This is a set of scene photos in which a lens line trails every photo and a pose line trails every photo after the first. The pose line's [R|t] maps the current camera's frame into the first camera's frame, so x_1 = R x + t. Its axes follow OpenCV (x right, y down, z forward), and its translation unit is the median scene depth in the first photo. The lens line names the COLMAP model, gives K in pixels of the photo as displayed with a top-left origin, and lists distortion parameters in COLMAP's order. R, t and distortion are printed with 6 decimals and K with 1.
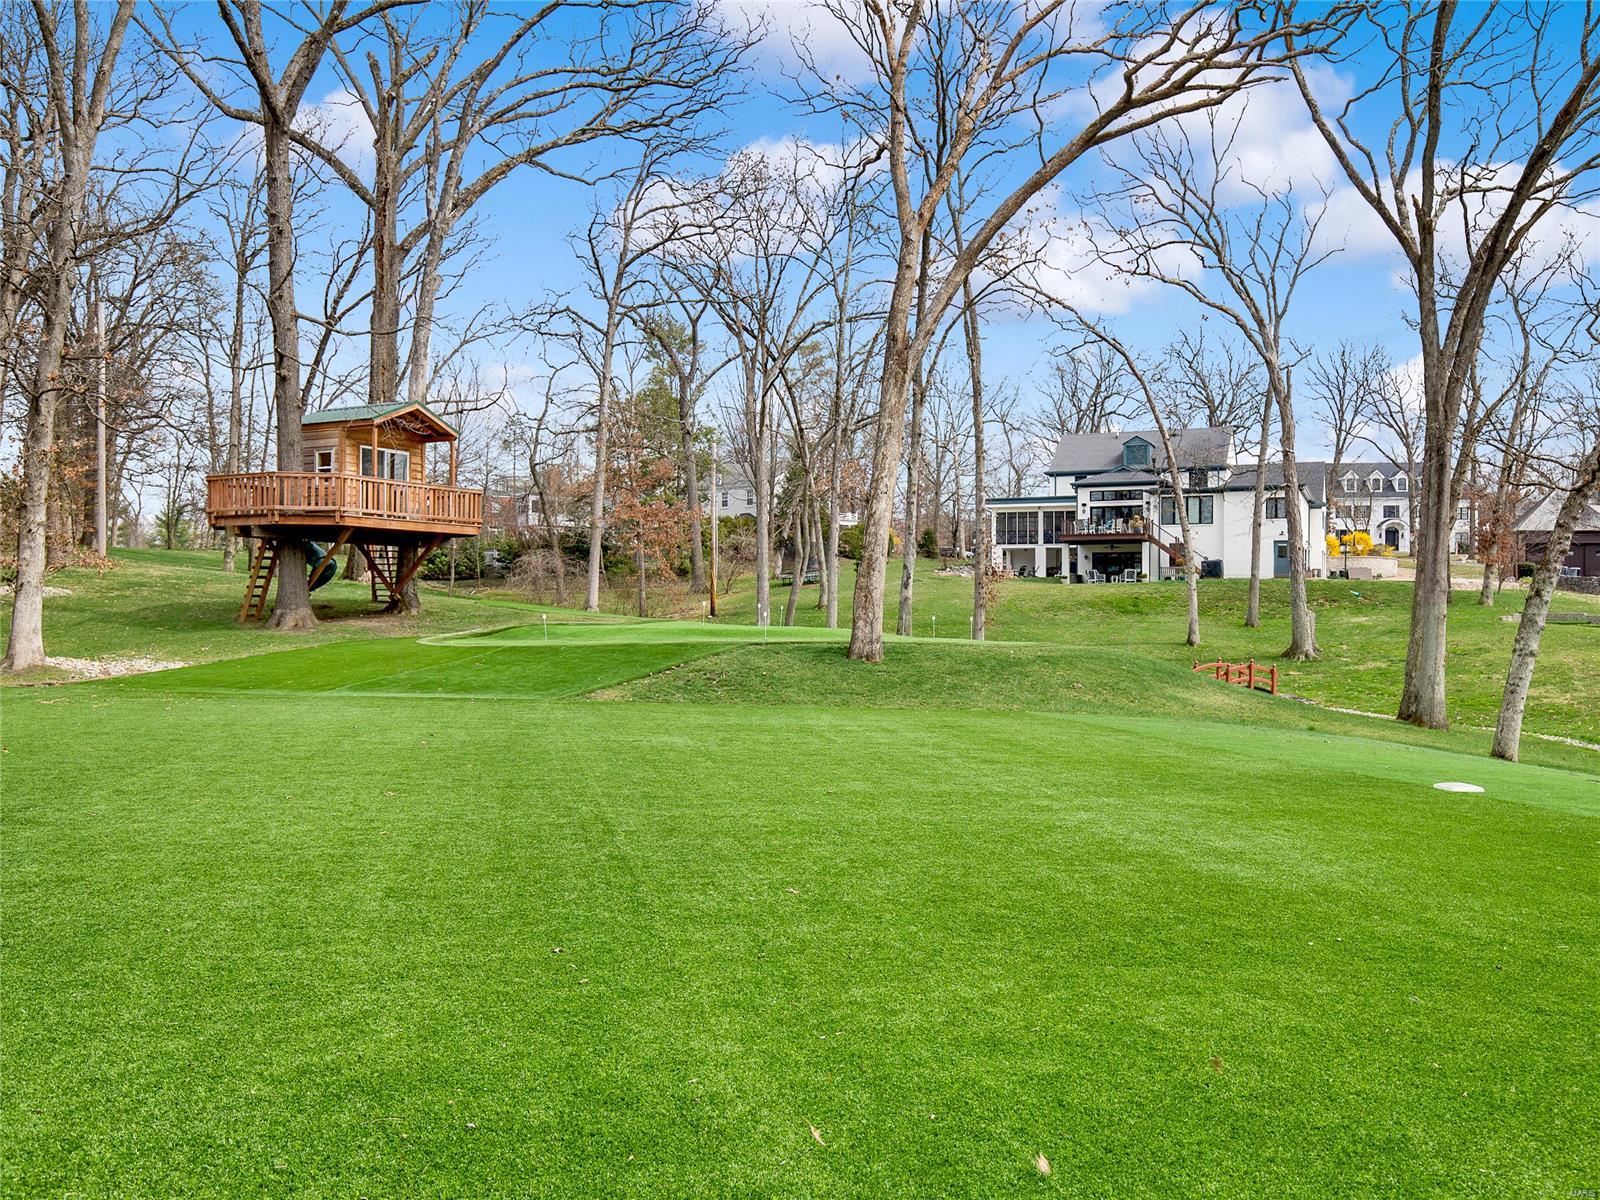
lens RADIAL K [[1170.1, 0, 800.0], [0, 1170.1, 600.0], [0, 0, 1]] dist [0.002843, -0.000076]
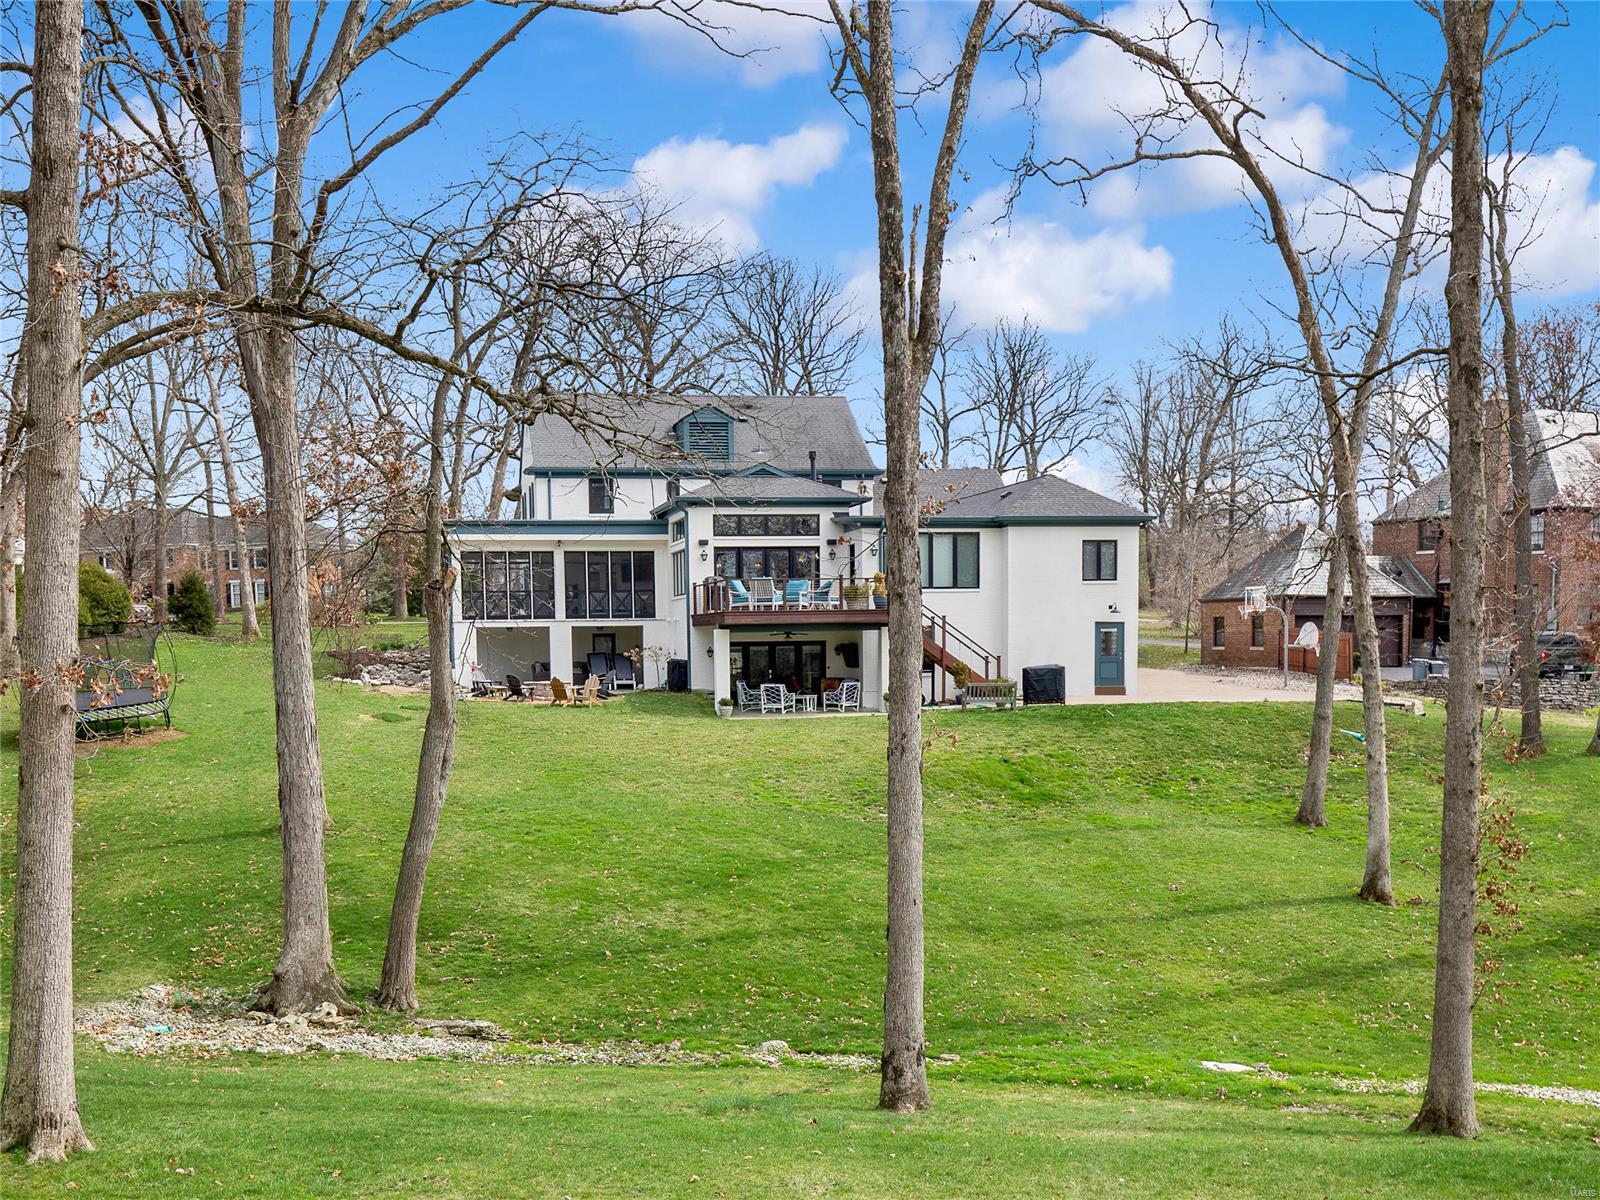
lens RADIAL K [[1600.5, 0, 800.0], [0, 1600.5, 600.0], [0, 0, 1]] dist [0.041049, 0.001692]
pose [[0.775414, -0.008390, 0.631398, -0.142001], [0.021705, 0.999675, -0.013372, -0.048336], [-0.631080, 0.024074, 0.775344, 0.467361]]
